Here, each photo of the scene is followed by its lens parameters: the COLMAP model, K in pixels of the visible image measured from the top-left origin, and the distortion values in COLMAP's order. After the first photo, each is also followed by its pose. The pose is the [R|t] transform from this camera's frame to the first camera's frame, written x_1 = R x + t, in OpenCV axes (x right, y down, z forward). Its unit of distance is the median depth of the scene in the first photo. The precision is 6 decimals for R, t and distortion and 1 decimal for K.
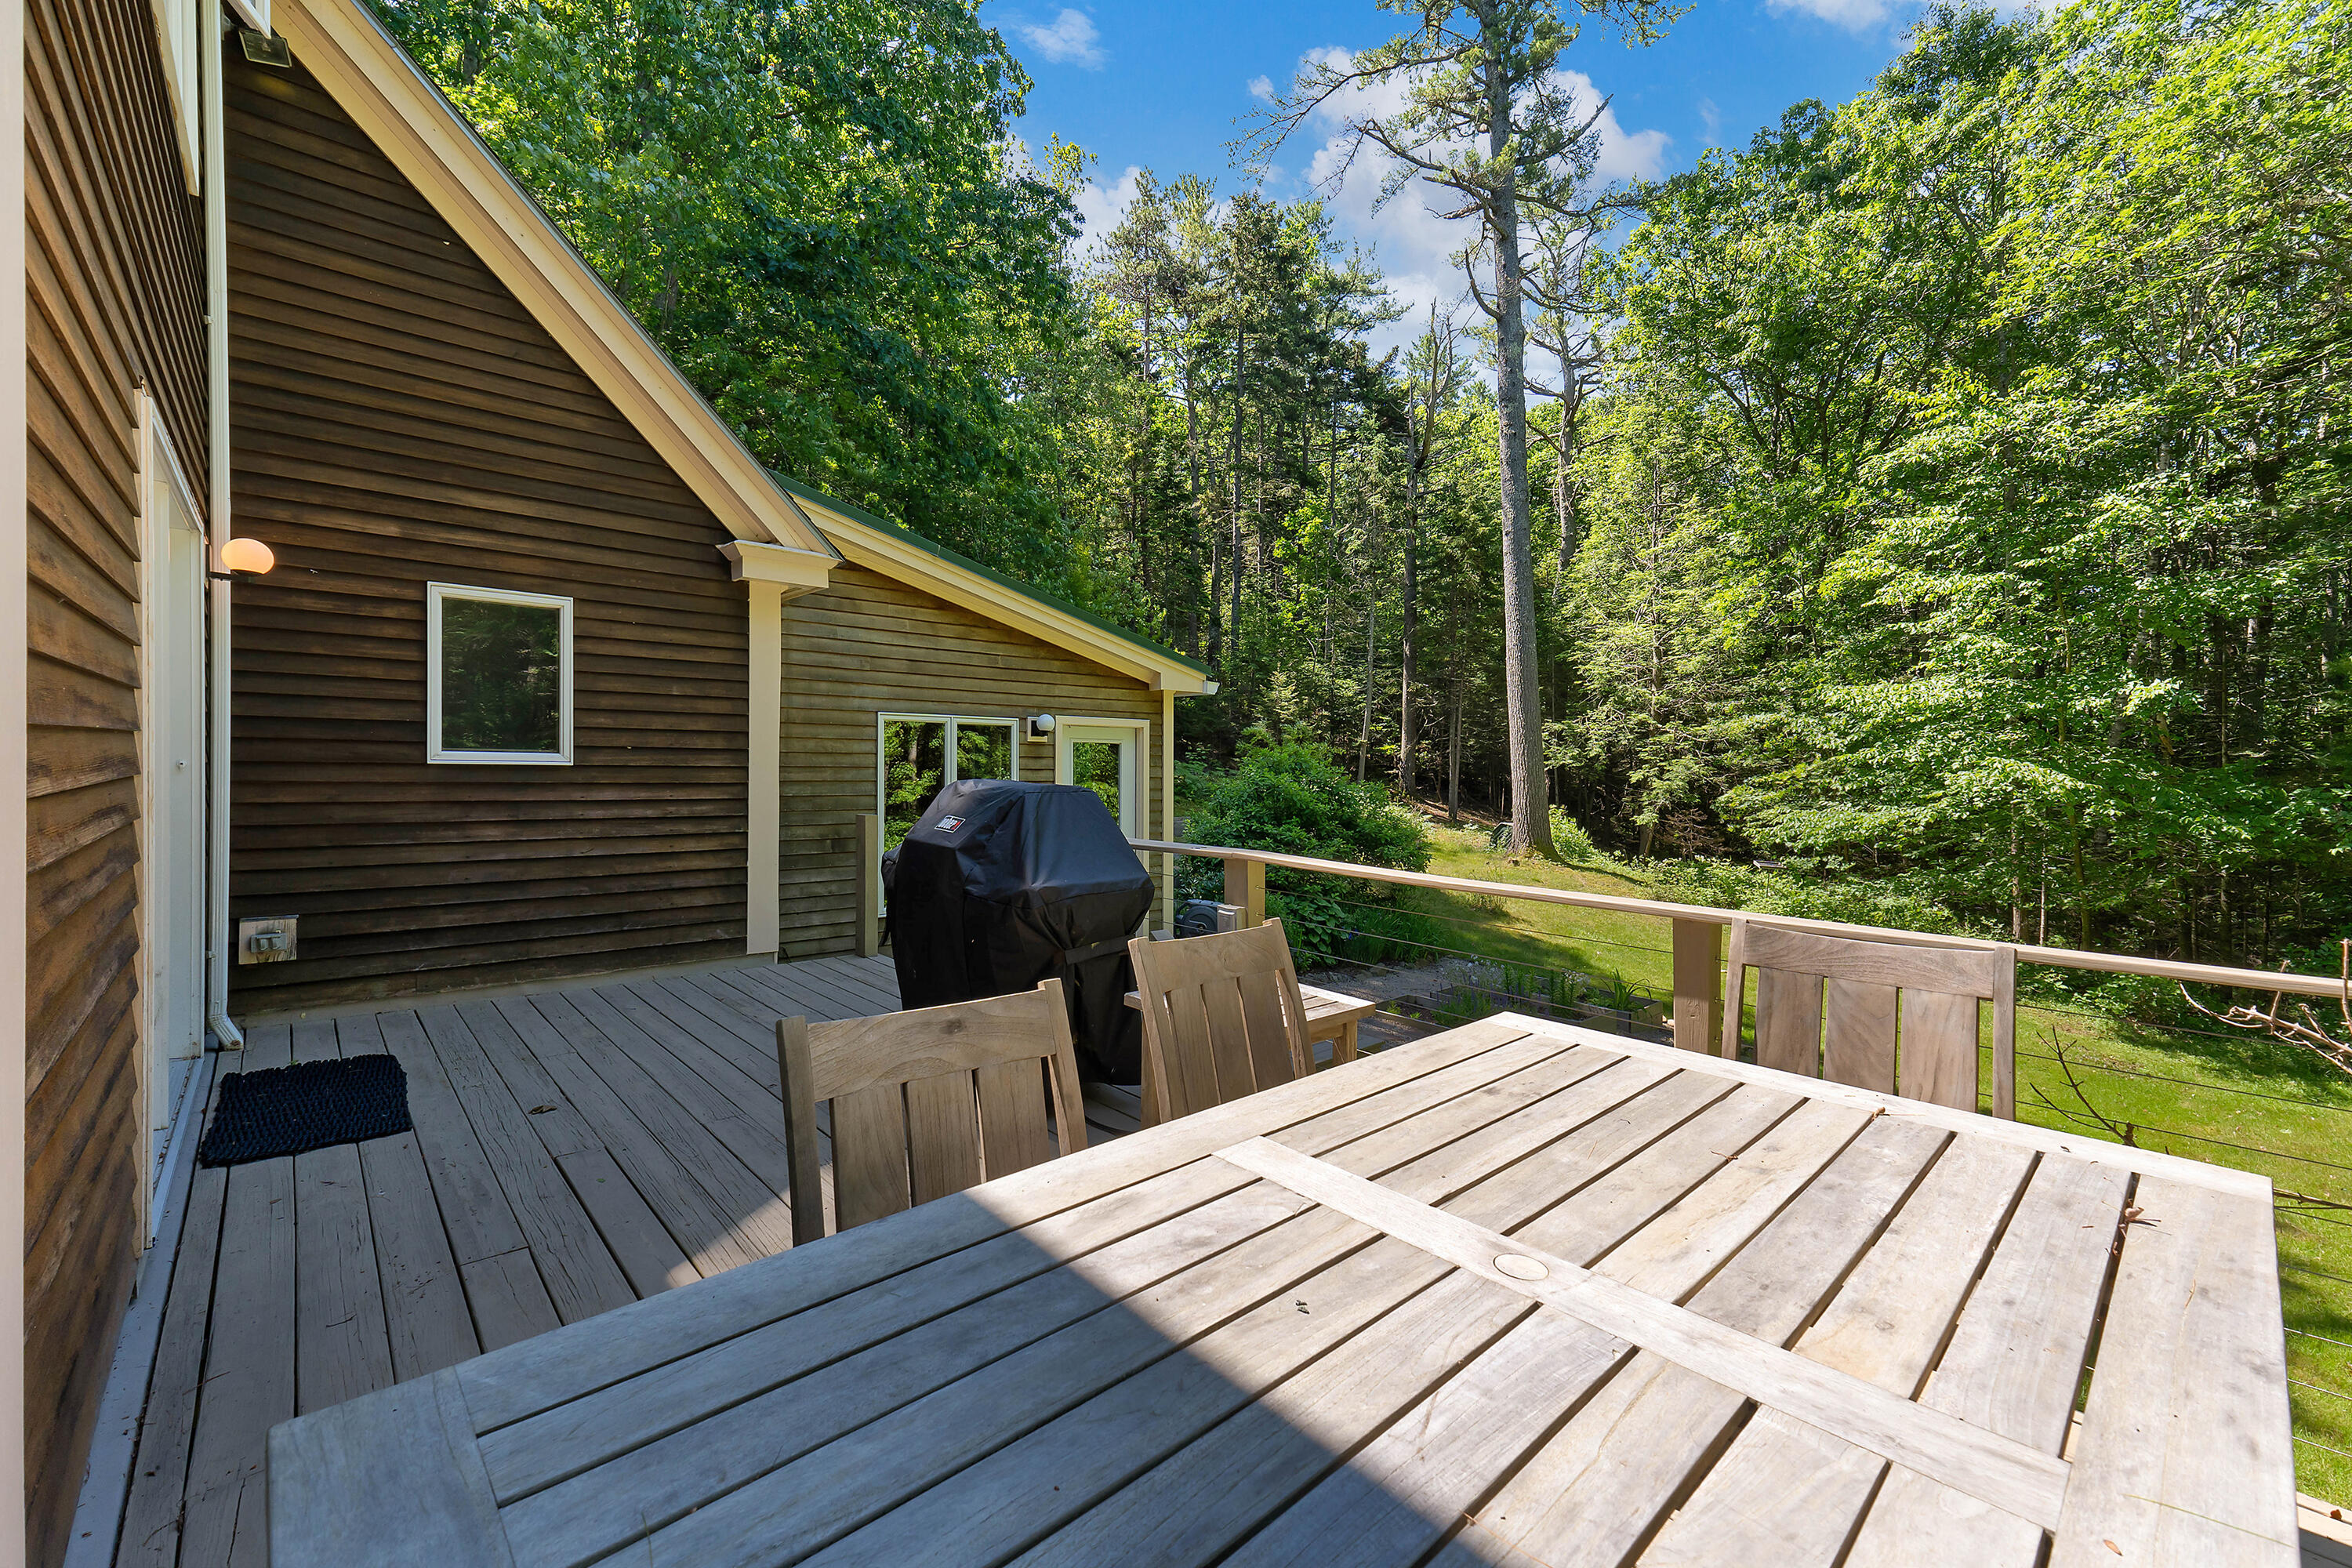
lens RADIAL K [[951.3, 0, 1171.5], [0, 951.3, 764.6], [0, 0, 1]] dist [-0.001441, 0.000077]
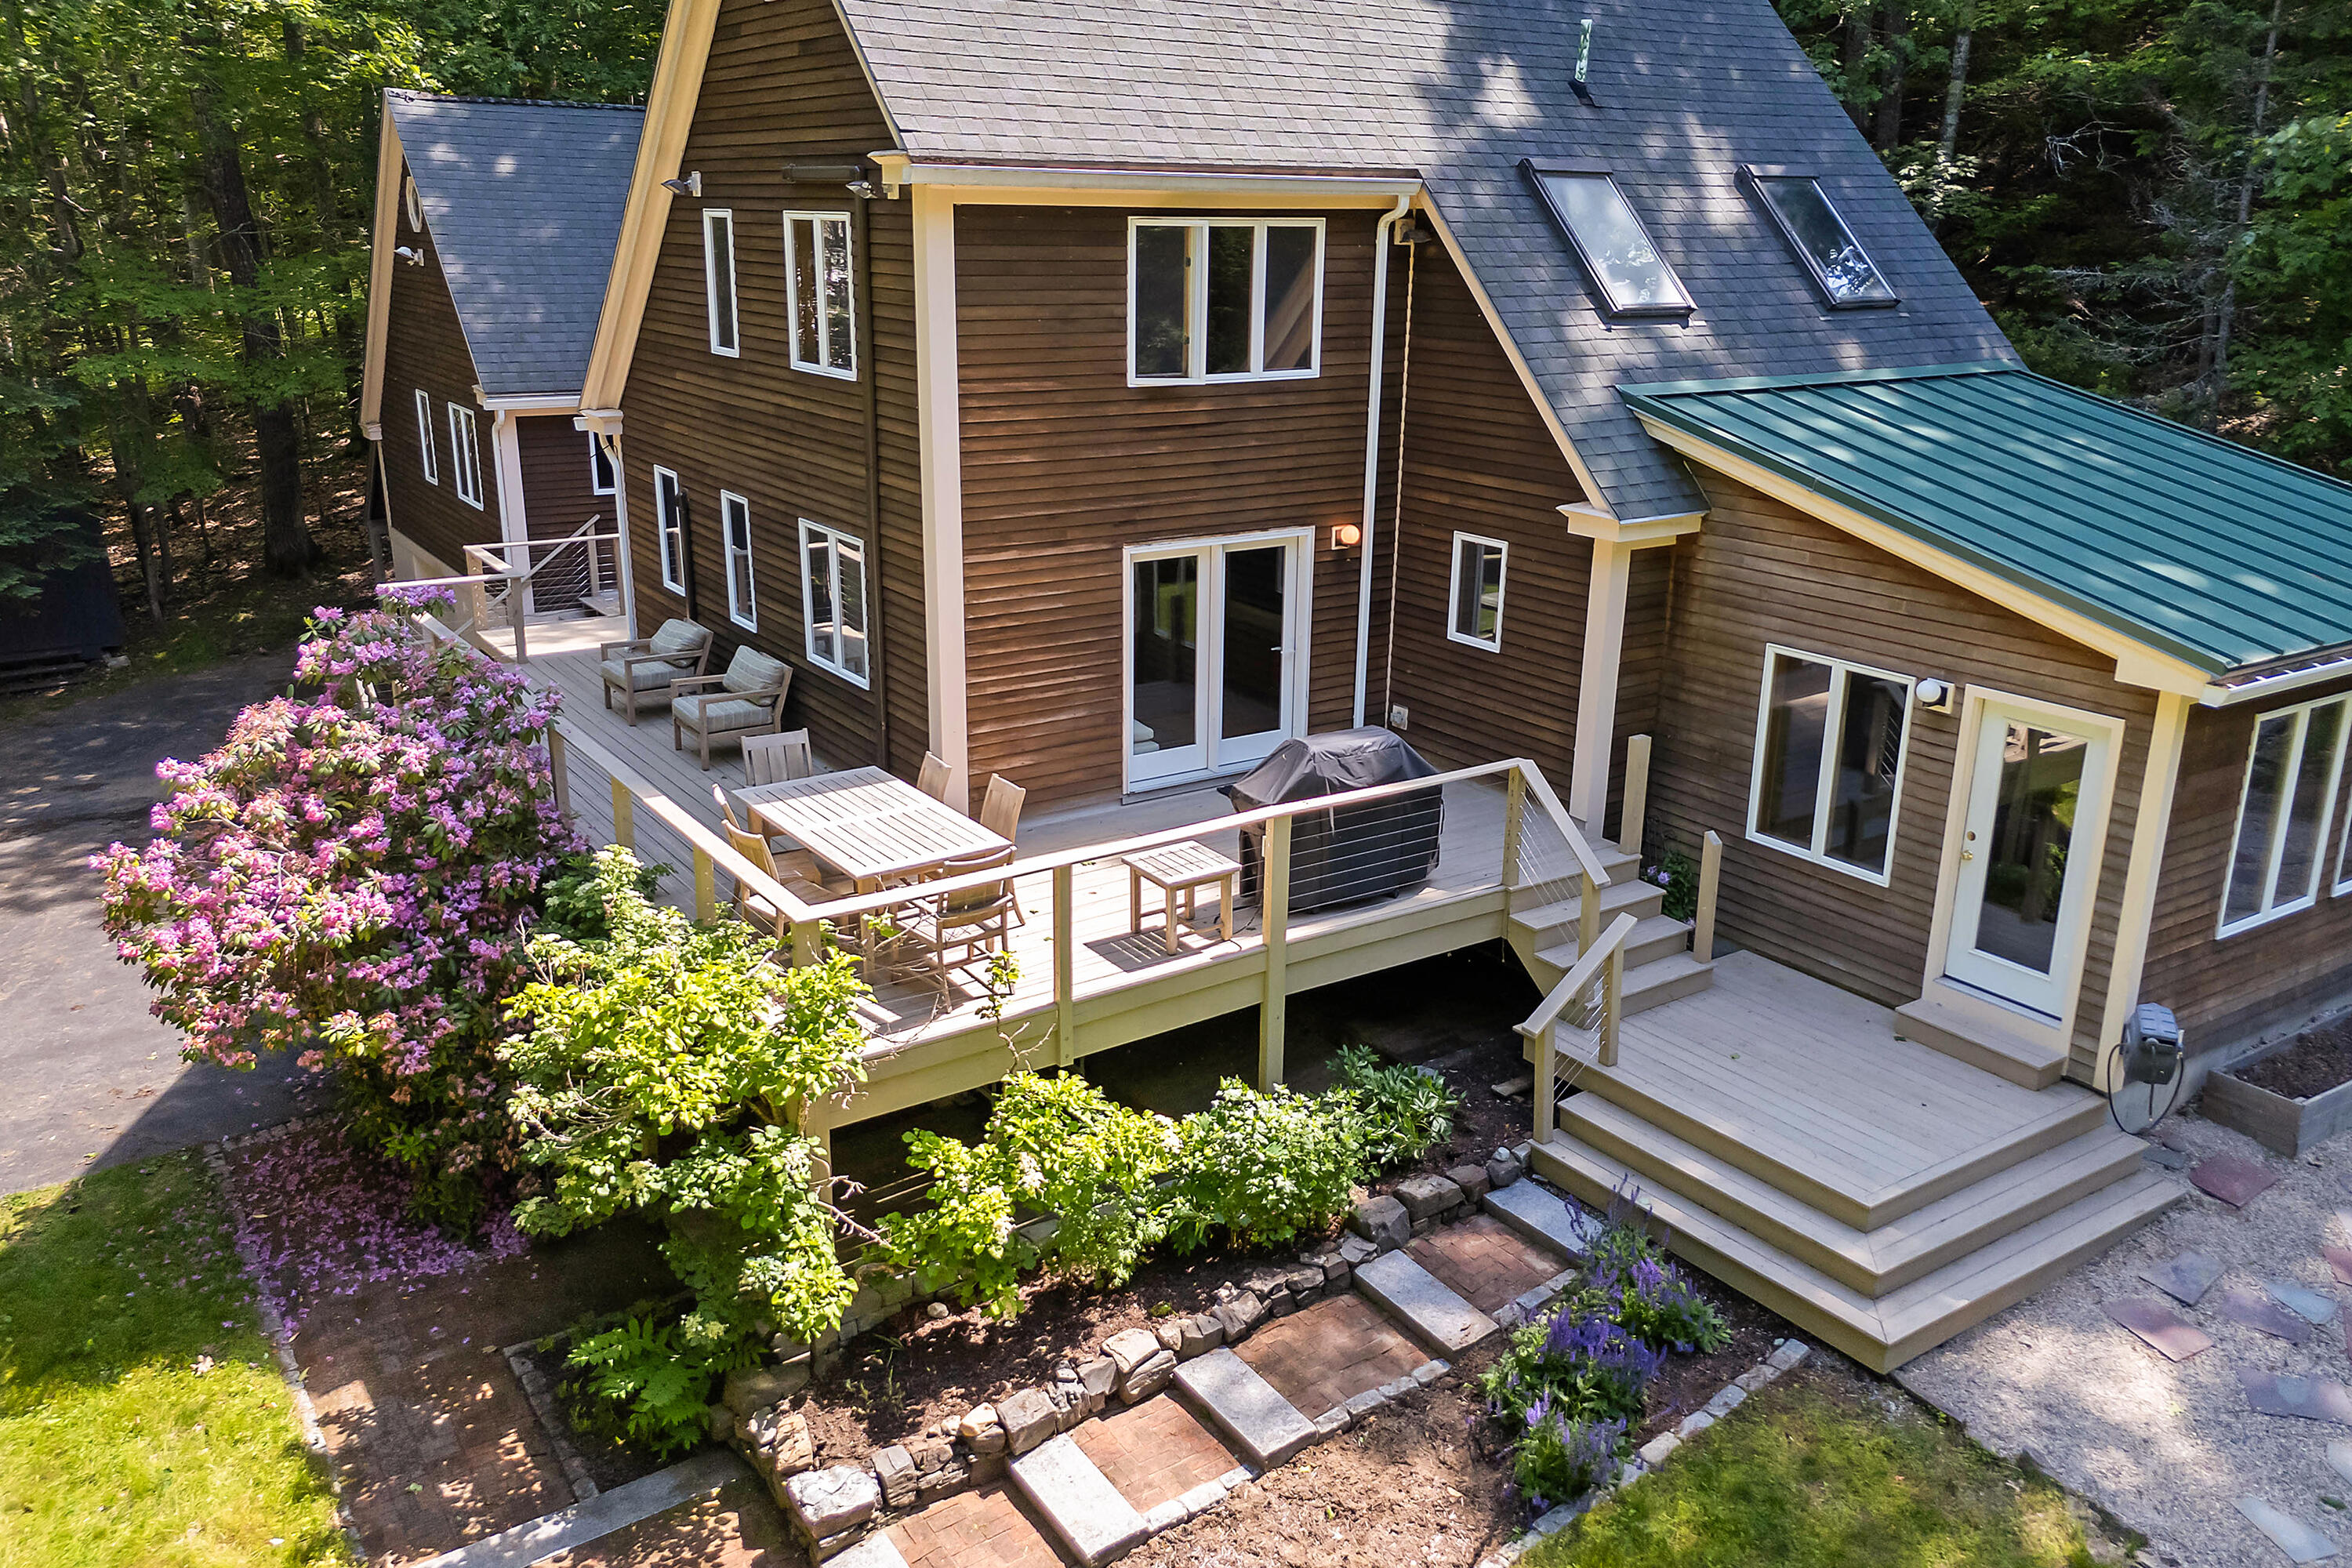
lens RADIAL K [[1829.0, 0, 1176.4], [0, 1829.0, 786.0], [0, 0, 1]] dist [0.002513, -0.001189]
pose [[-0.168125, 0.281604, -0.944687, 1.627124], [-0.011416, 0.957707, 0.287518, -0.452052], [0.985700, 0.059124, -0.157800, 0.701793]]
